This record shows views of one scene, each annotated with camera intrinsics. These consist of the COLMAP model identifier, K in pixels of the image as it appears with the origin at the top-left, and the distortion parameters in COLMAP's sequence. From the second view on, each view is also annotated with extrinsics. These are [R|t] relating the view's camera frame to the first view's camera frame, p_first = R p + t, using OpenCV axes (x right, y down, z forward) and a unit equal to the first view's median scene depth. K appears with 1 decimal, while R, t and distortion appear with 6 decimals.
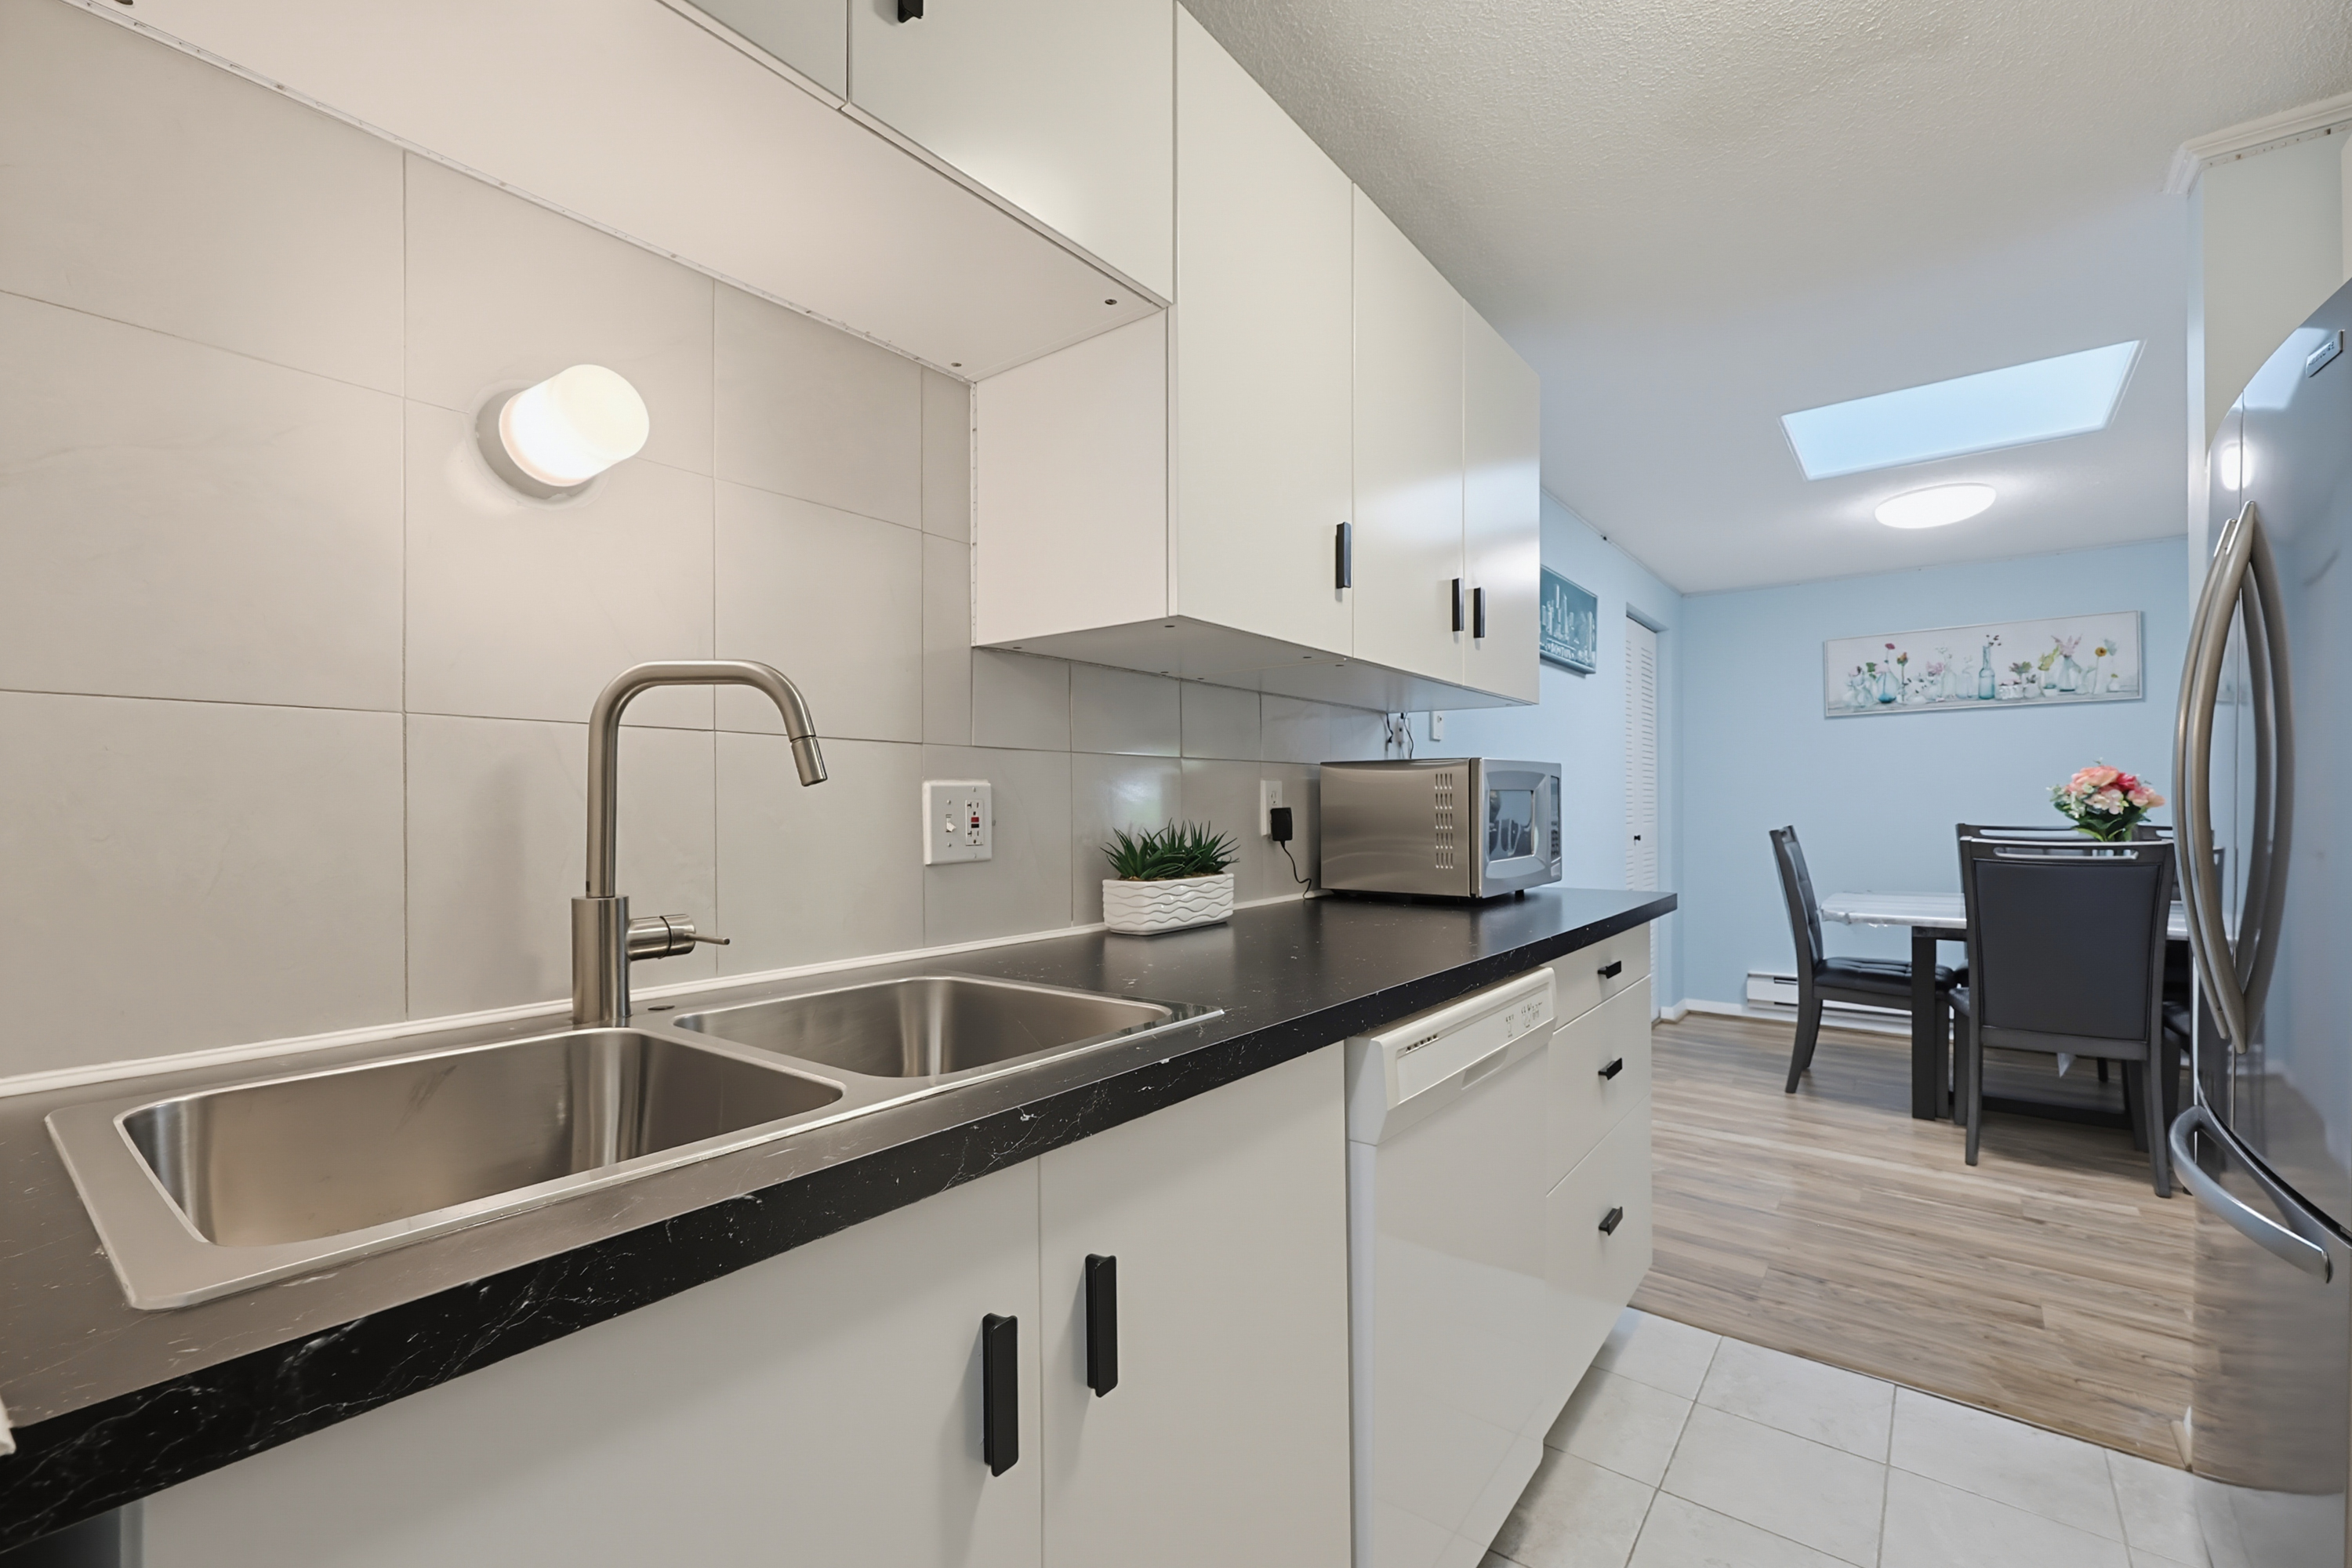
lens RADIAL K [[1000.8, 0, 1181.2], [0, 1000.8, 803.2], [0, 0, 1]] dist [-0.000748, -0.000121]
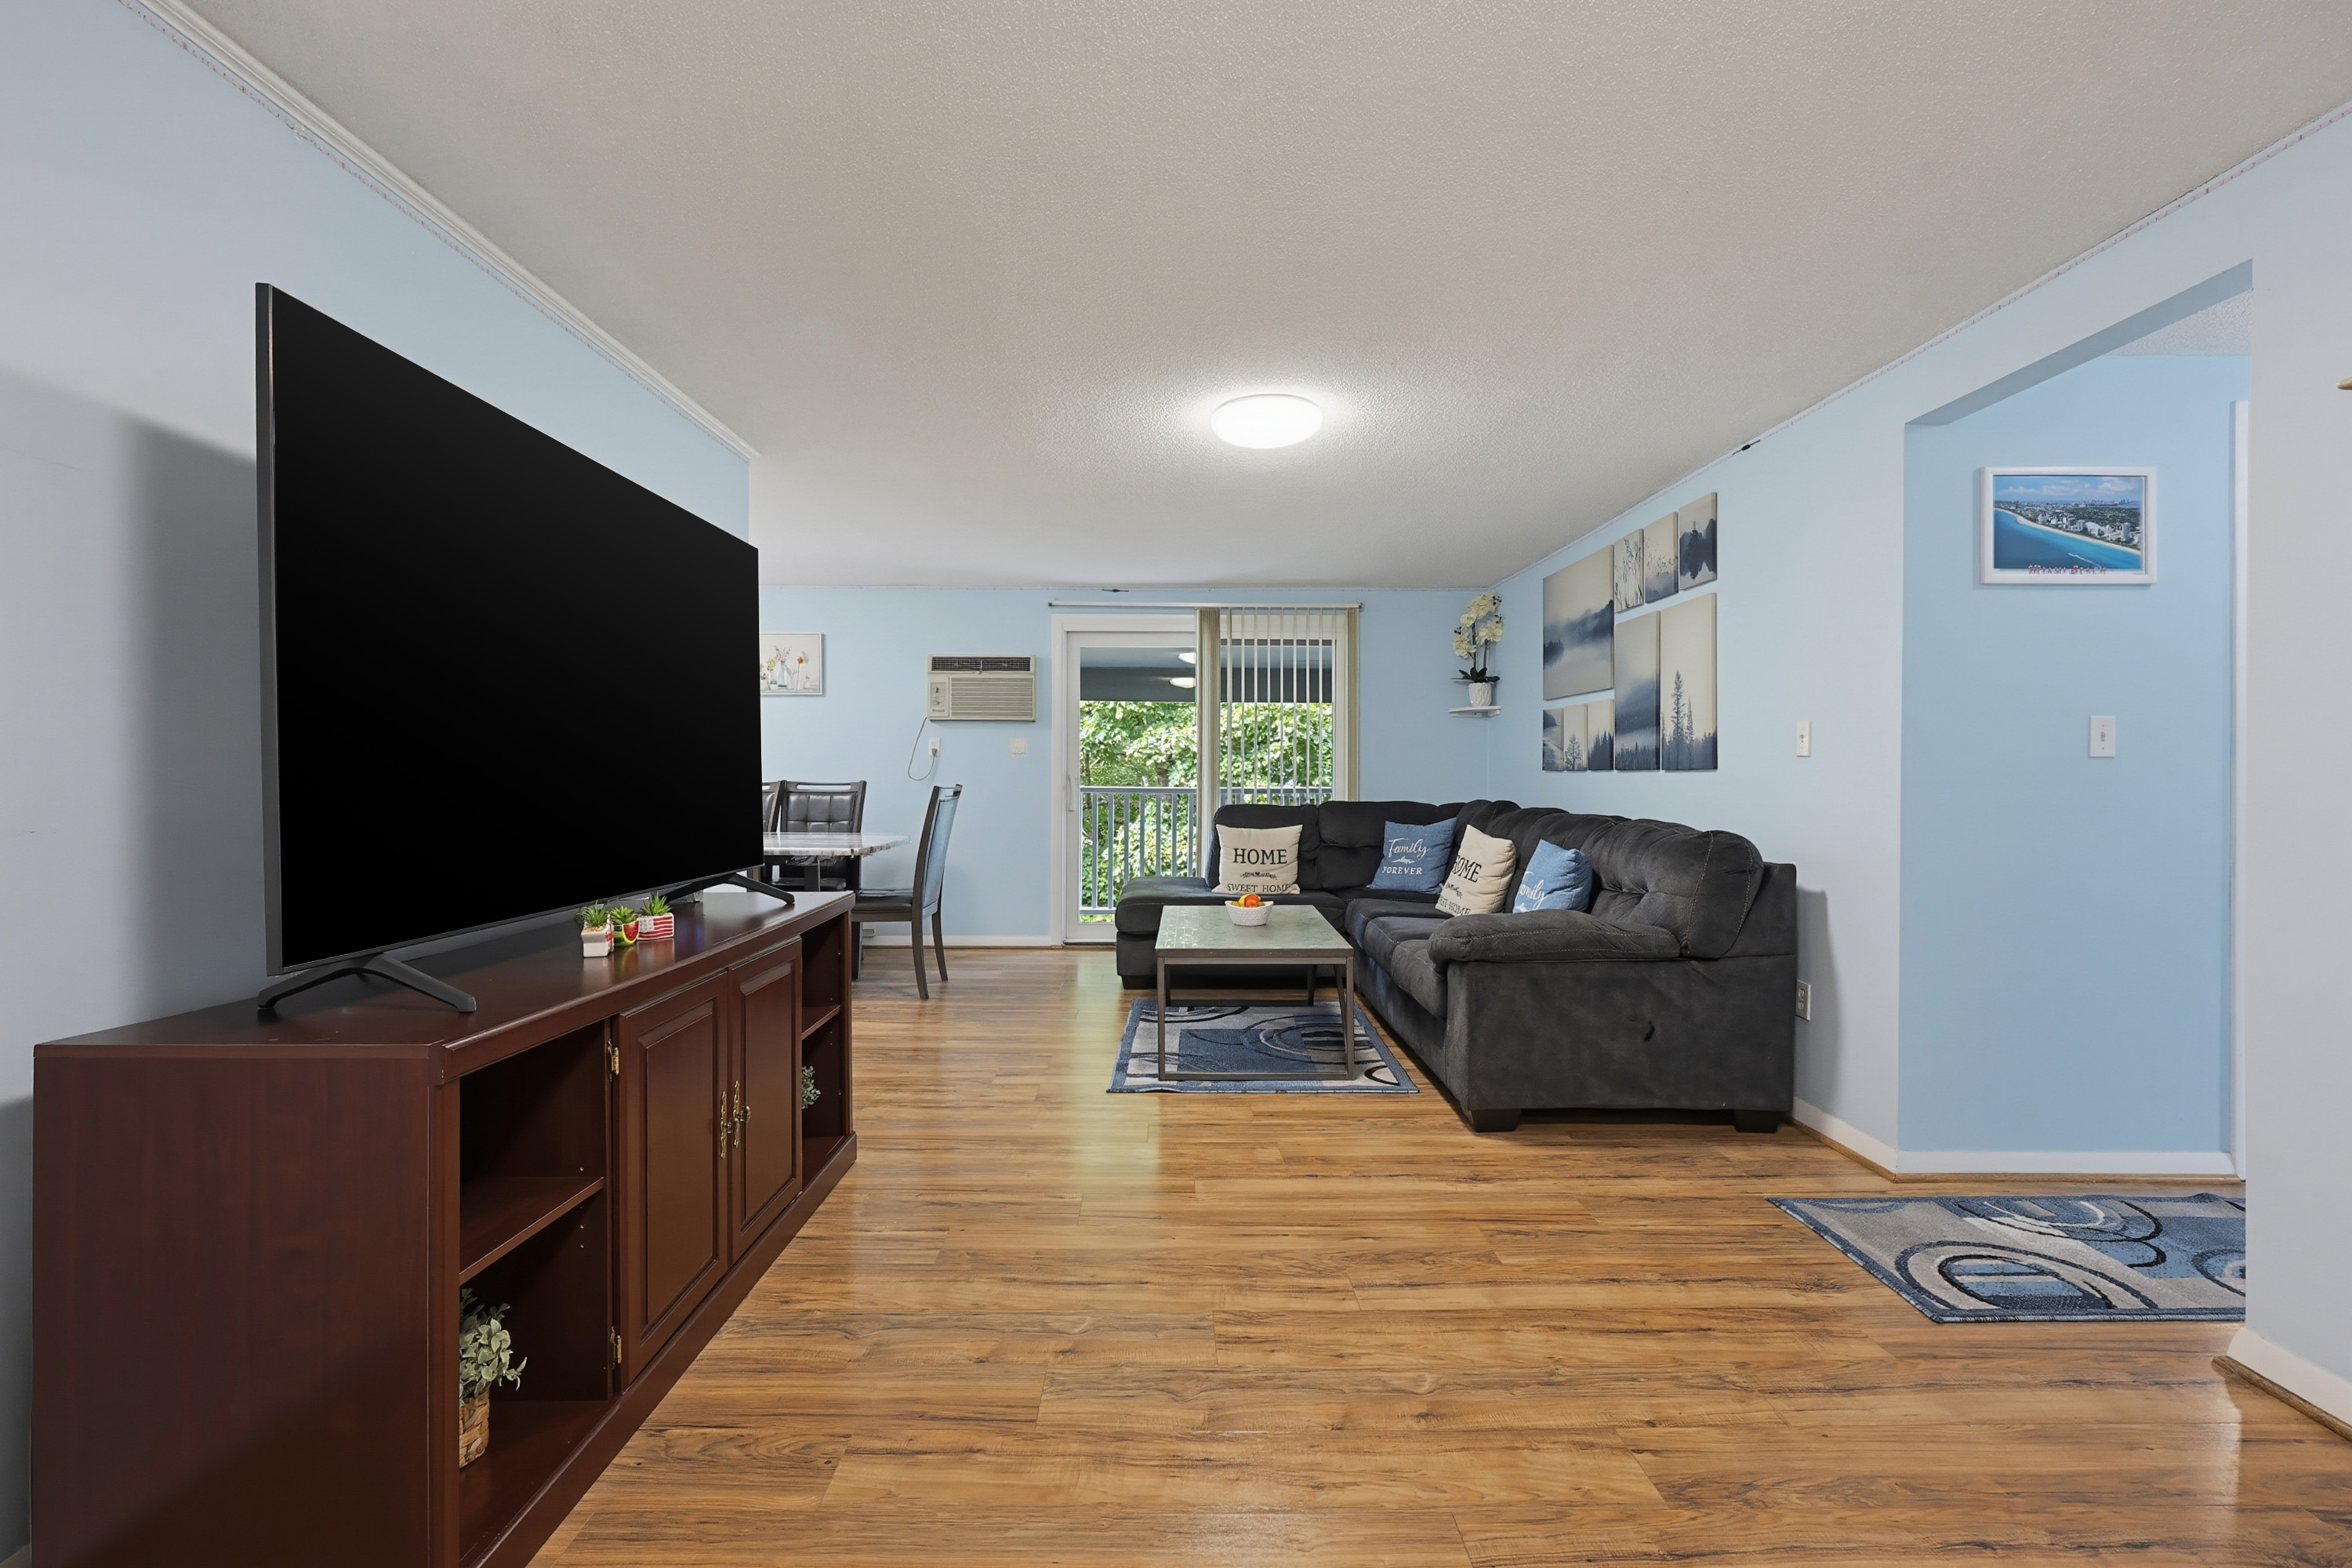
lens RADIAL K [[1017.5, 0, 1180.3], [0, 1017.5, 773.0], [0, 0, 1]] dist [0.000054, 0.000563]
pose [[0.788733, 0.010111, 0.614653, 0.789056], [-0.009895, 0.999944, -0.003751, 0.015083], [-0.614657, -0.003124, 0.788789, -0.814533]]
